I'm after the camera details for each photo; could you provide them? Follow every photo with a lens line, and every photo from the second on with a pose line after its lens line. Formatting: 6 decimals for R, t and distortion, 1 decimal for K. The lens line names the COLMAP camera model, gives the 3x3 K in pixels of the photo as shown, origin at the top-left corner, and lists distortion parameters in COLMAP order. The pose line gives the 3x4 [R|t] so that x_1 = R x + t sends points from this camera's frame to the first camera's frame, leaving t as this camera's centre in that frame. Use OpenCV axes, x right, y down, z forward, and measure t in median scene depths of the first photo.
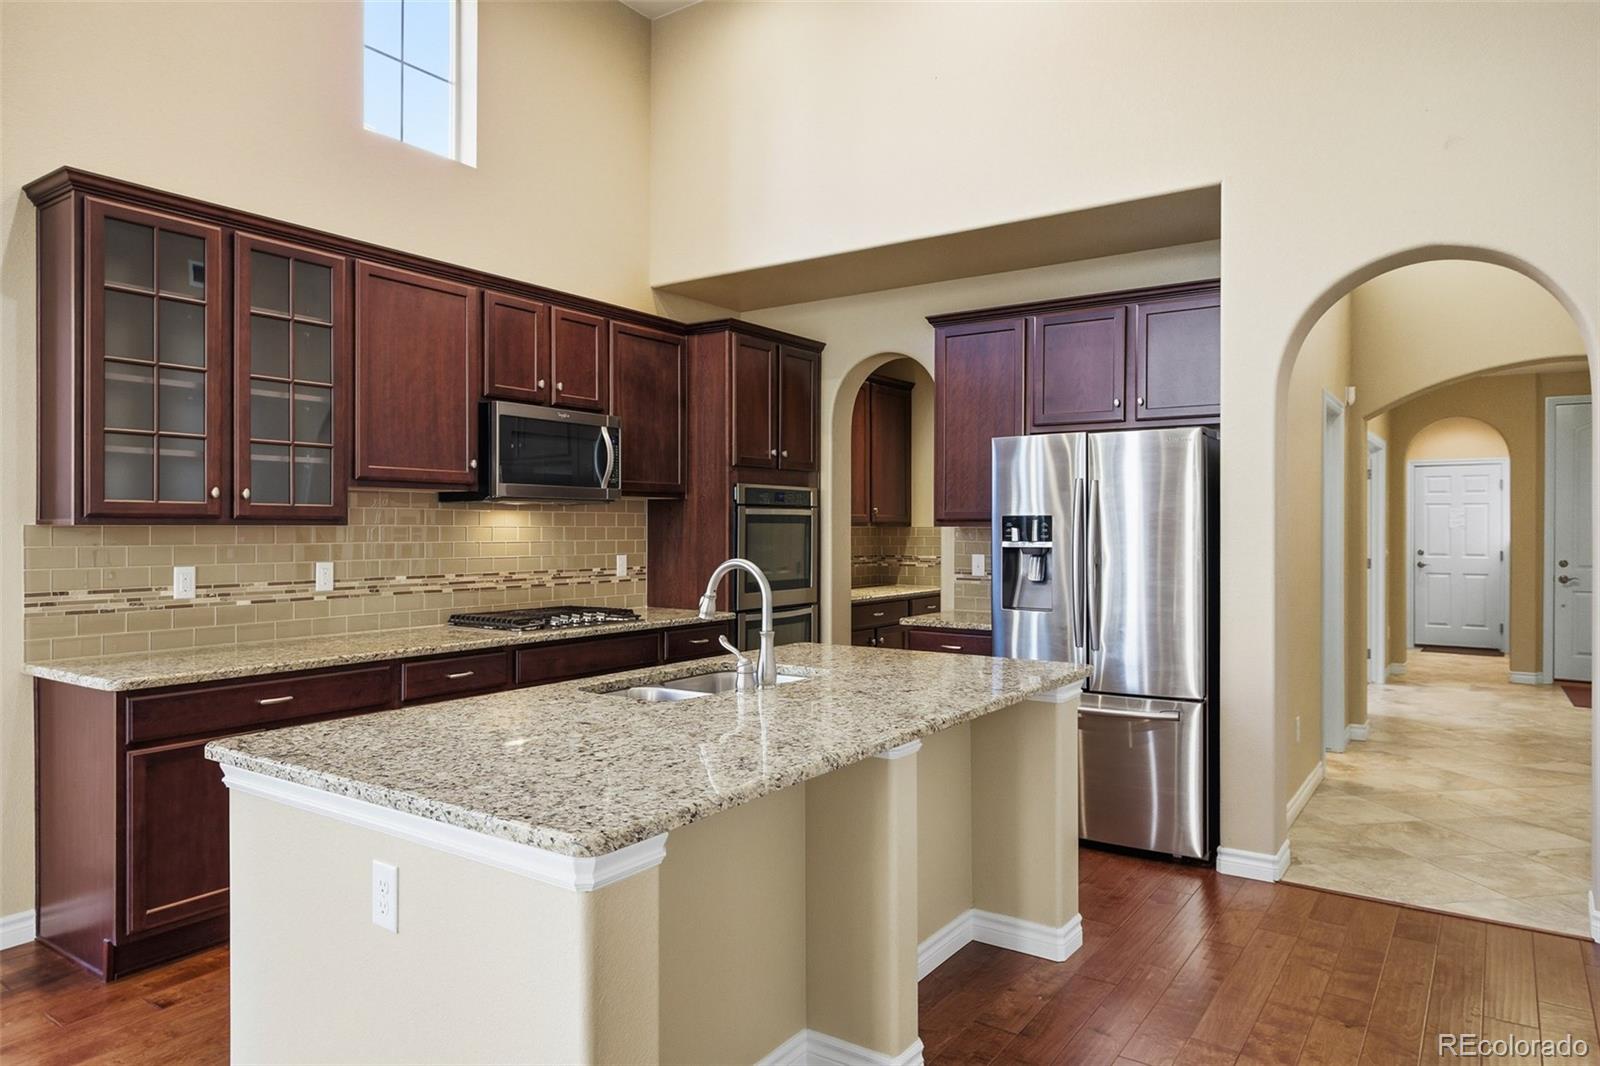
lens RADIAL K [[1003.9, 0, 800.4], [0, 1003.9, 527.2], [0, 0, 1]] dist [0.000756, -0.000172]
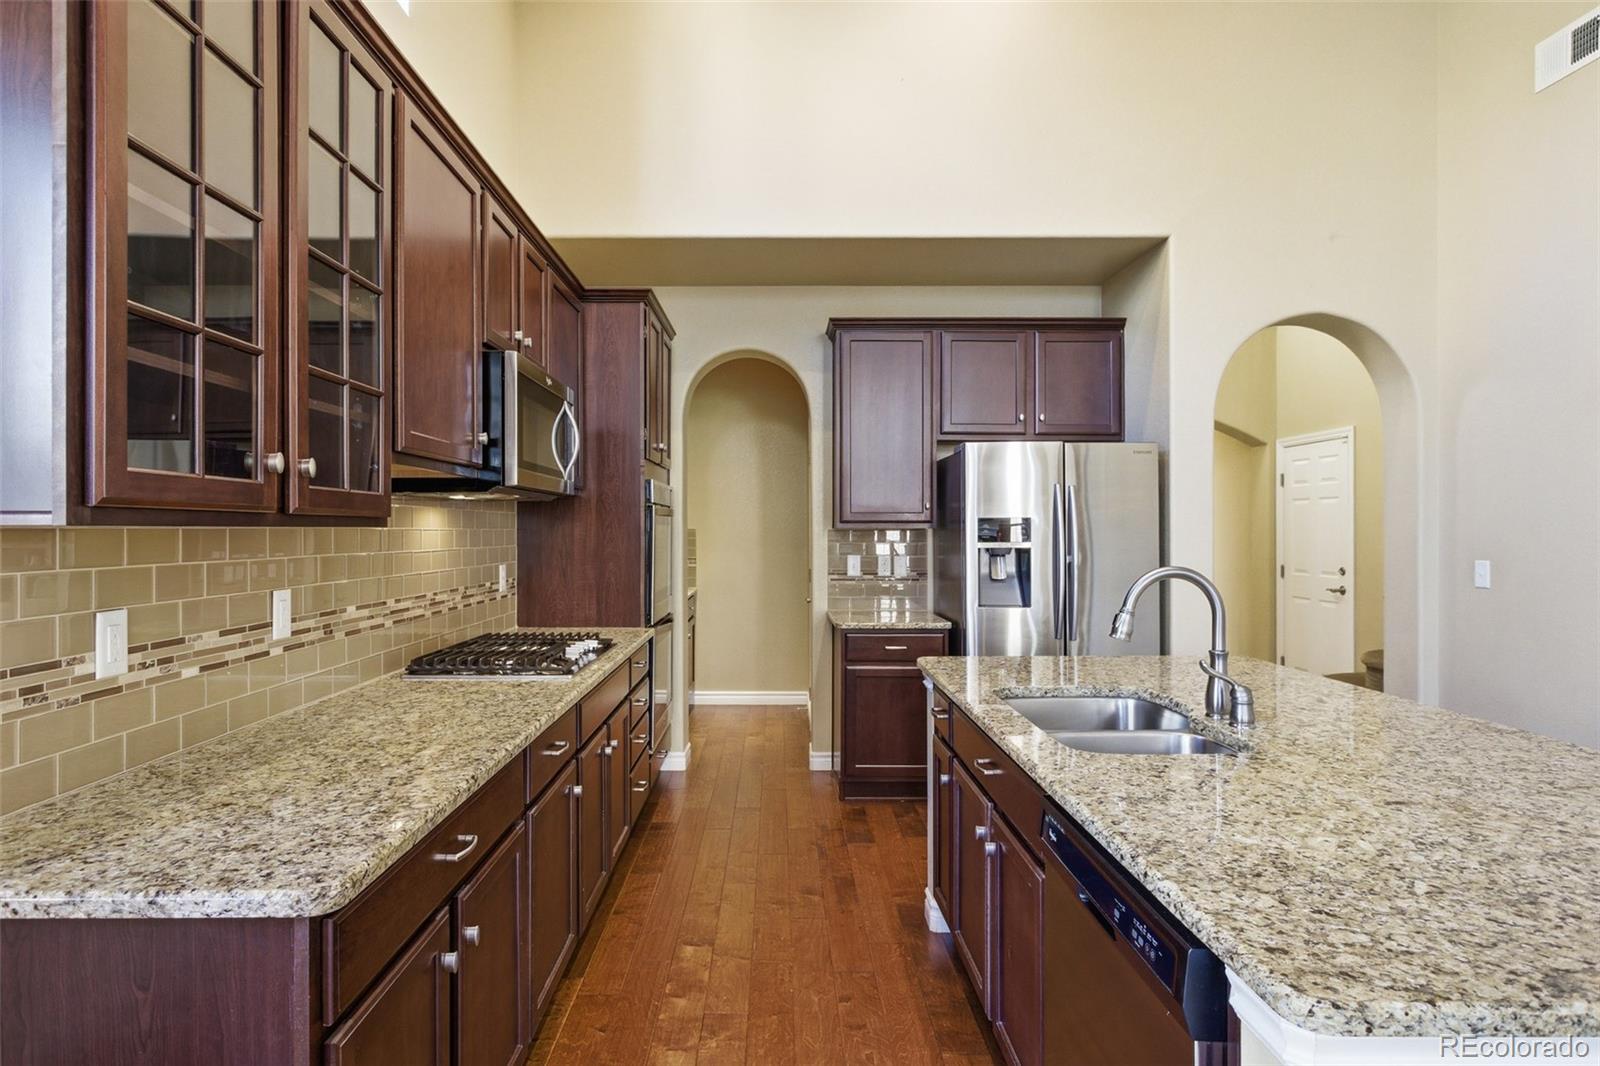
lens RADIAL K [[867.6, 0, 796.3], [0, 867.6, 535.2], [0, 0, 1]] dist [0.007393, 0.000300]
pose [[0.819430, -0.005557, 0.573152, -0.519365], [0.001724, 0.999972, 0.007230, -0.000456], [-0.573177, -0.004936, 0.819417, 0.408043]]
